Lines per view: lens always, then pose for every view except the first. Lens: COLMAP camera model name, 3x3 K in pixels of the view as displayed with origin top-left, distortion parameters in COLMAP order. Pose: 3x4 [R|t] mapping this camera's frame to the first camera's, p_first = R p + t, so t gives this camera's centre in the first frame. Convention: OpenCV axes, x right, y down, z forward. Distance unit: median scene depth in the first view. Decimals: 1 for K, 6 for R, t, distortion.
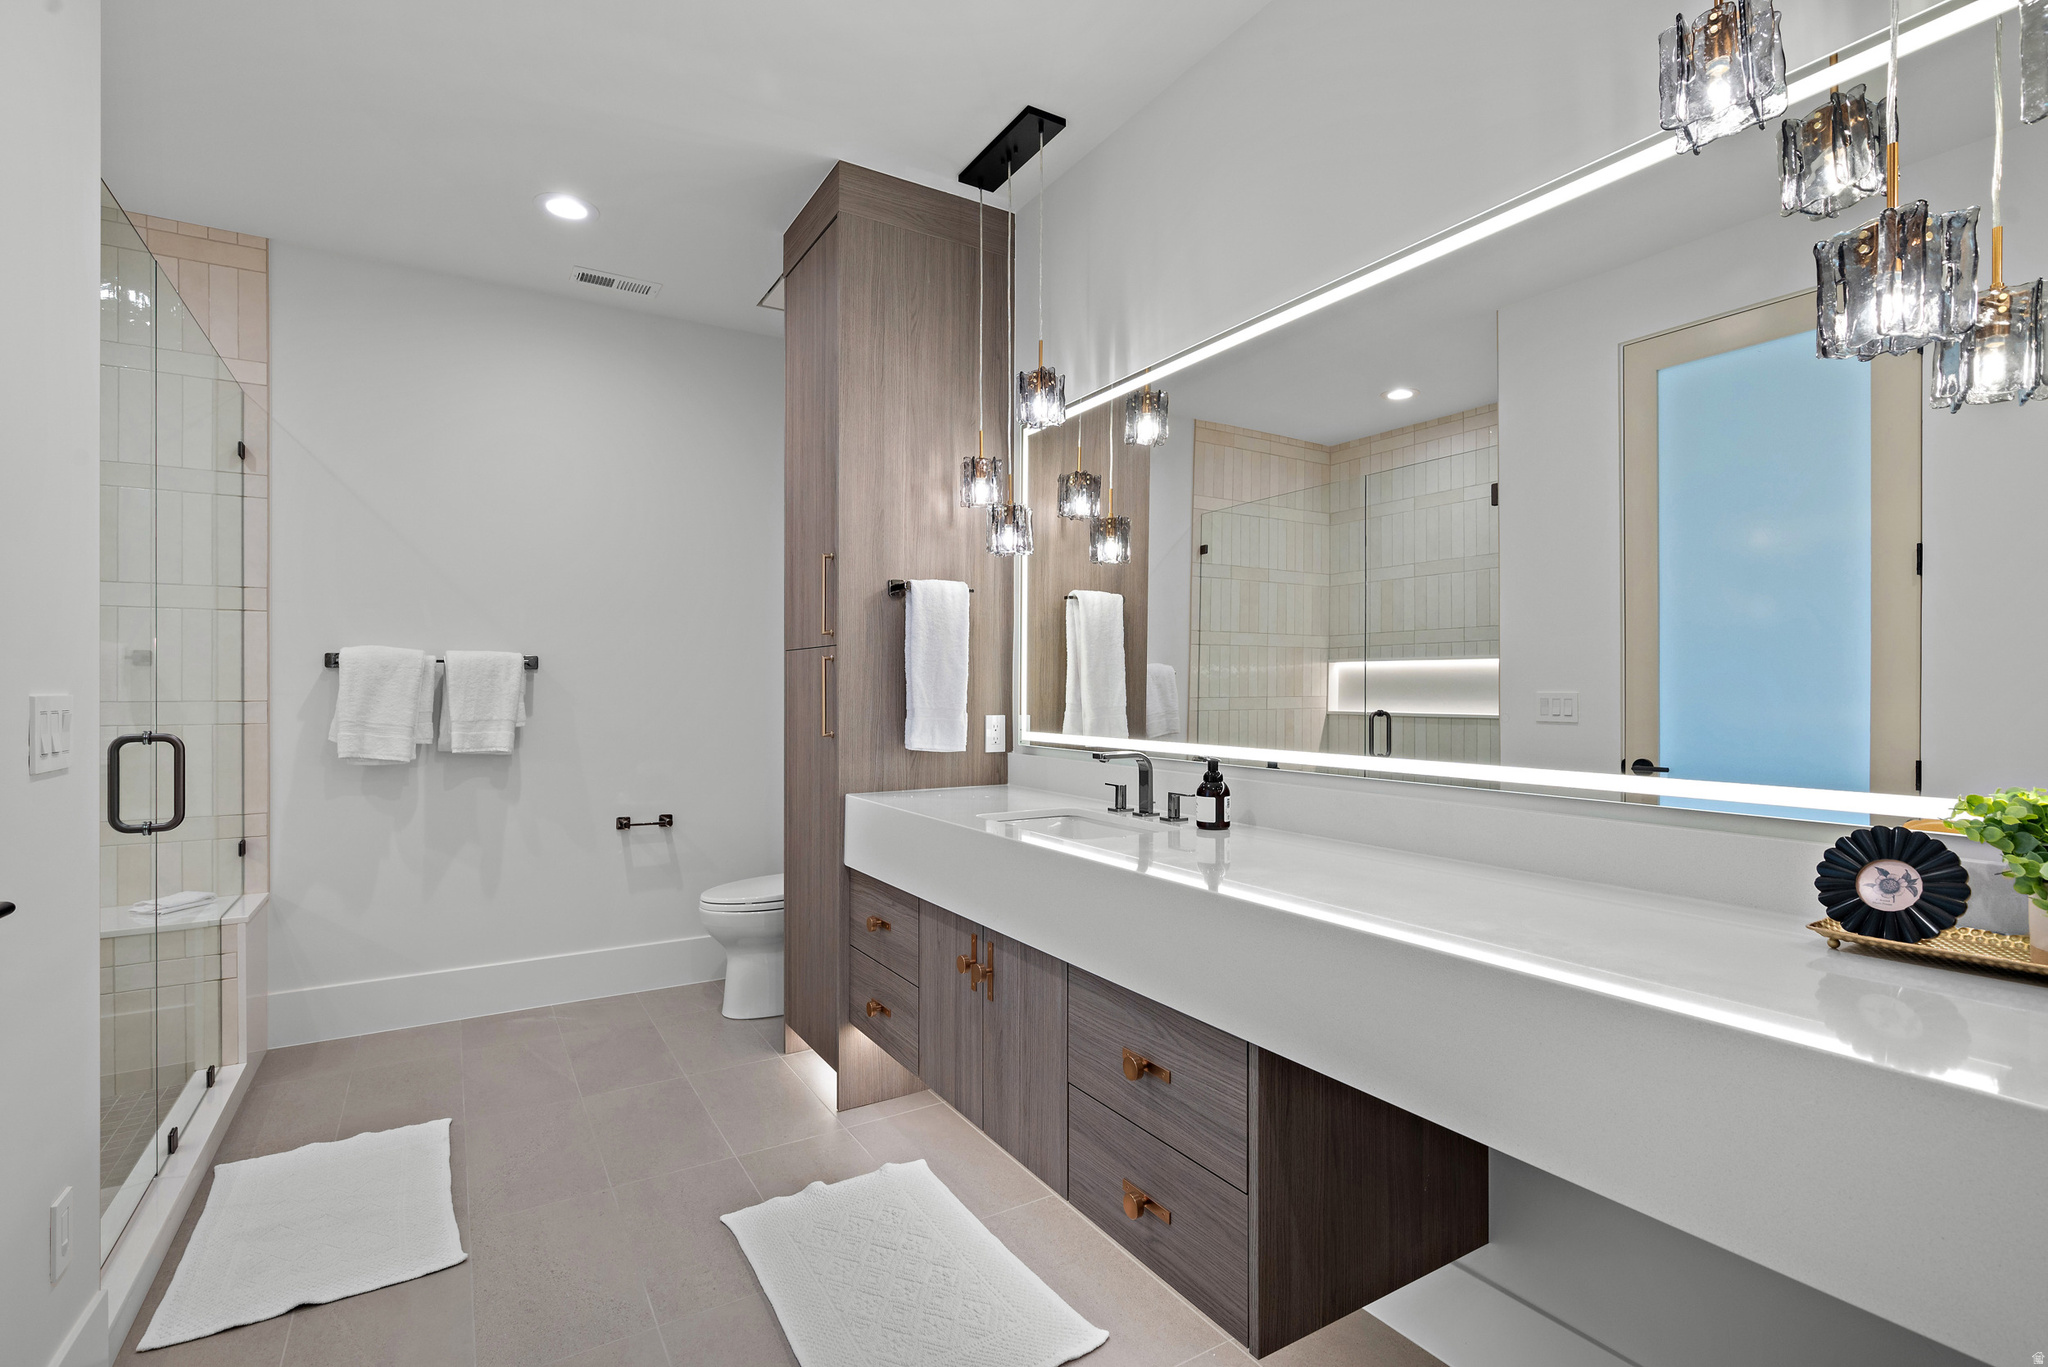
lens RADIAL K [[924.9, 0, 1006.7], [0, 924.9, 686.3], [0, 0, 1]] dist [-0.009745, 0.000602]
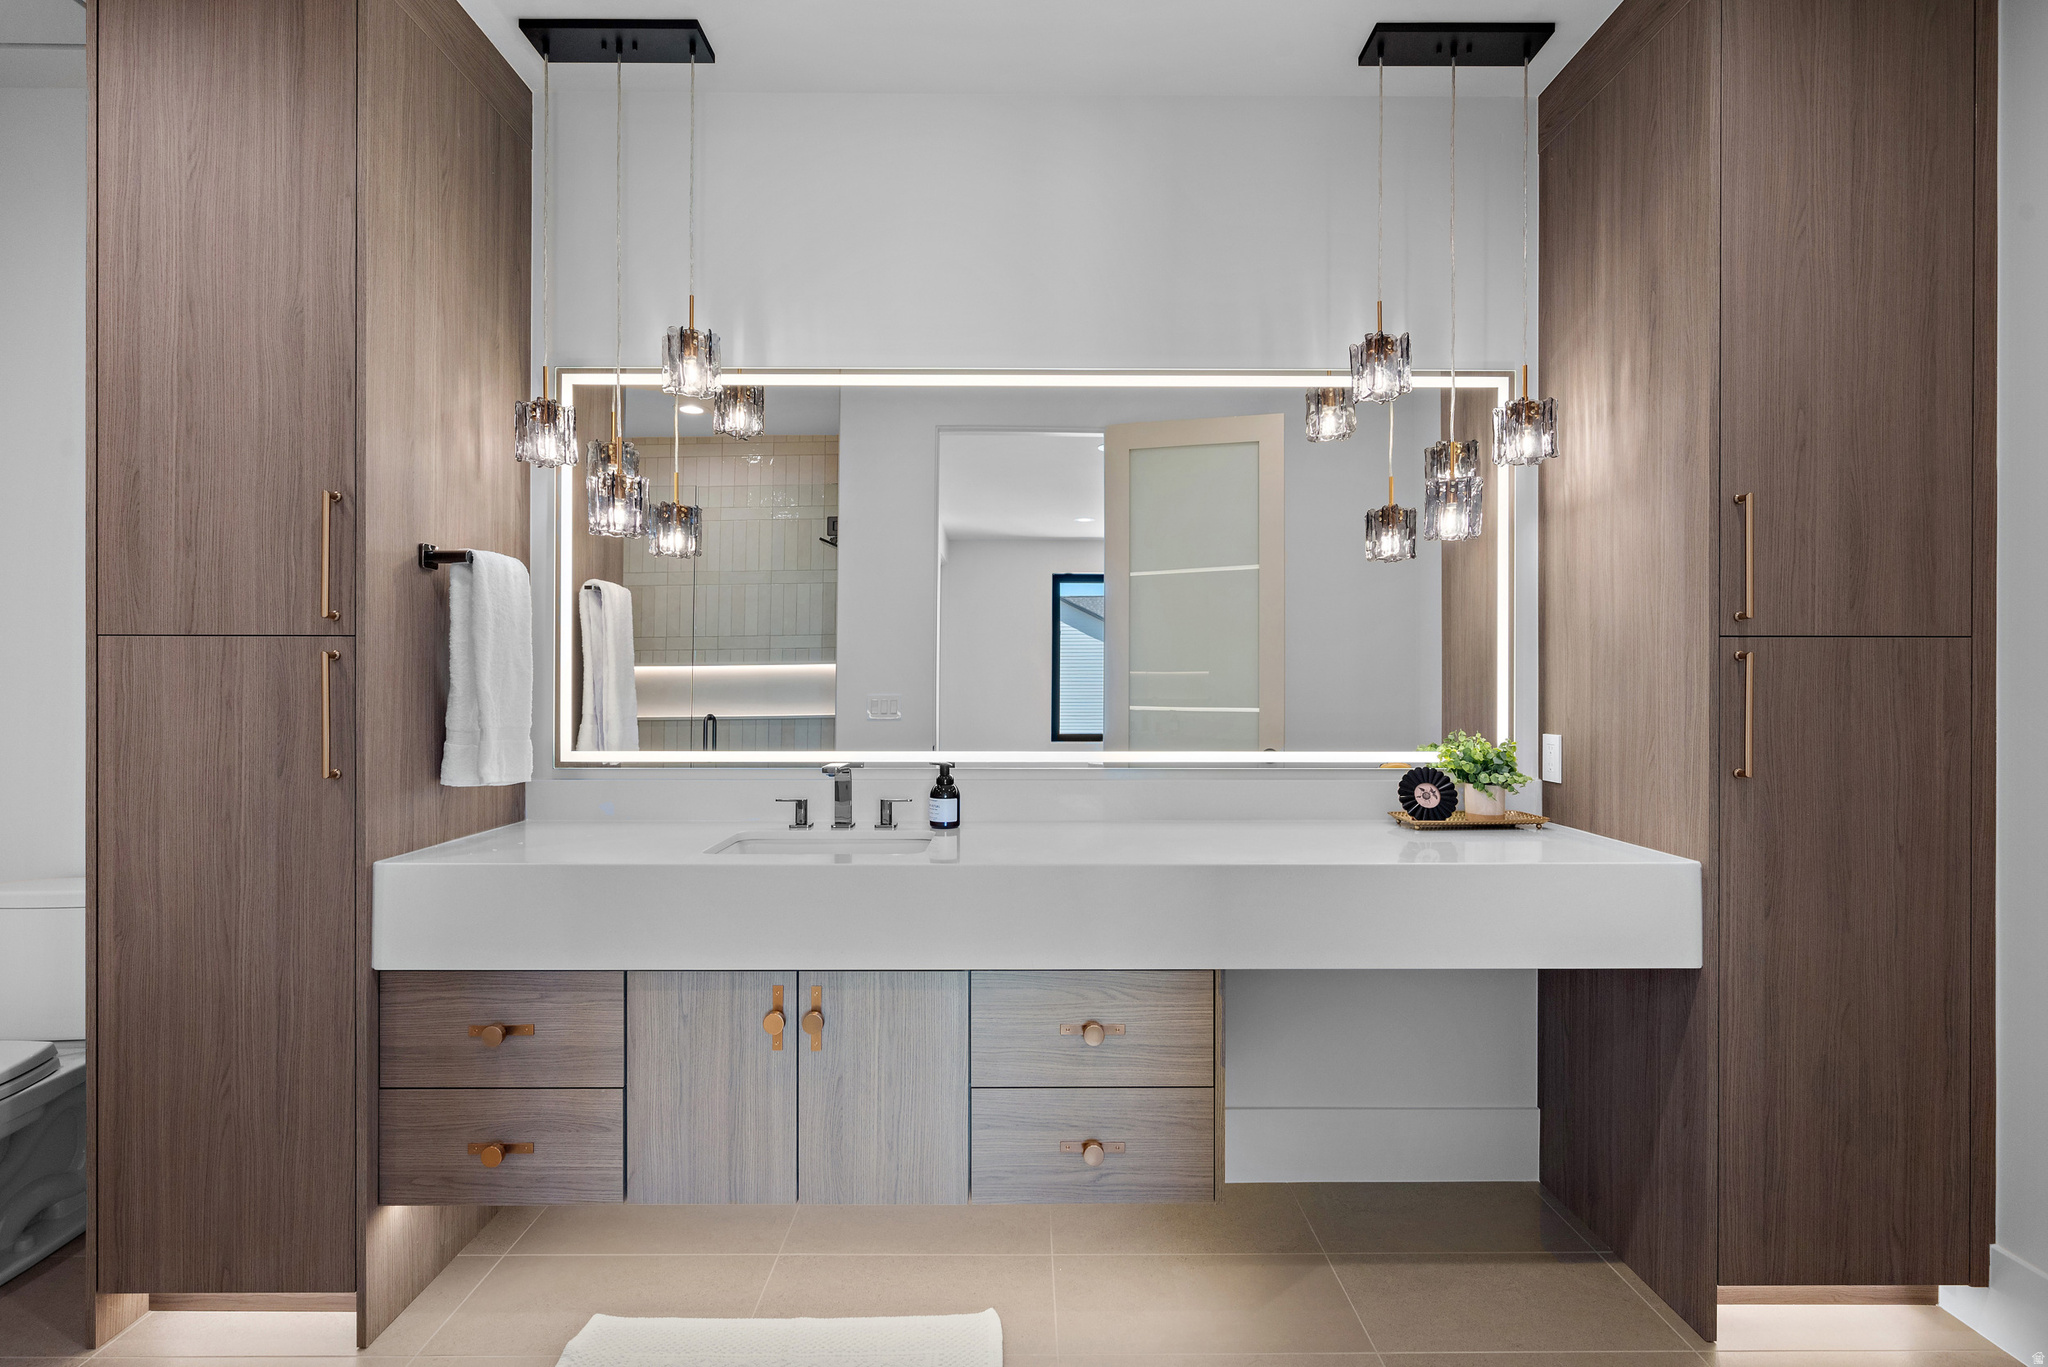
lens RADIAL K [[924.9, 0, 1000.7], [0, 924.9, 688.3], [0, 0, 1]] dist [-0.009745, 0.000602]
pose [[0.529347, -0.003534, 0.848398, -0.499815], [-0.002460, 0.999981, 0.005701, -0.012480], [-0.848402, -0.005104, 0.529328, 0.275946]]
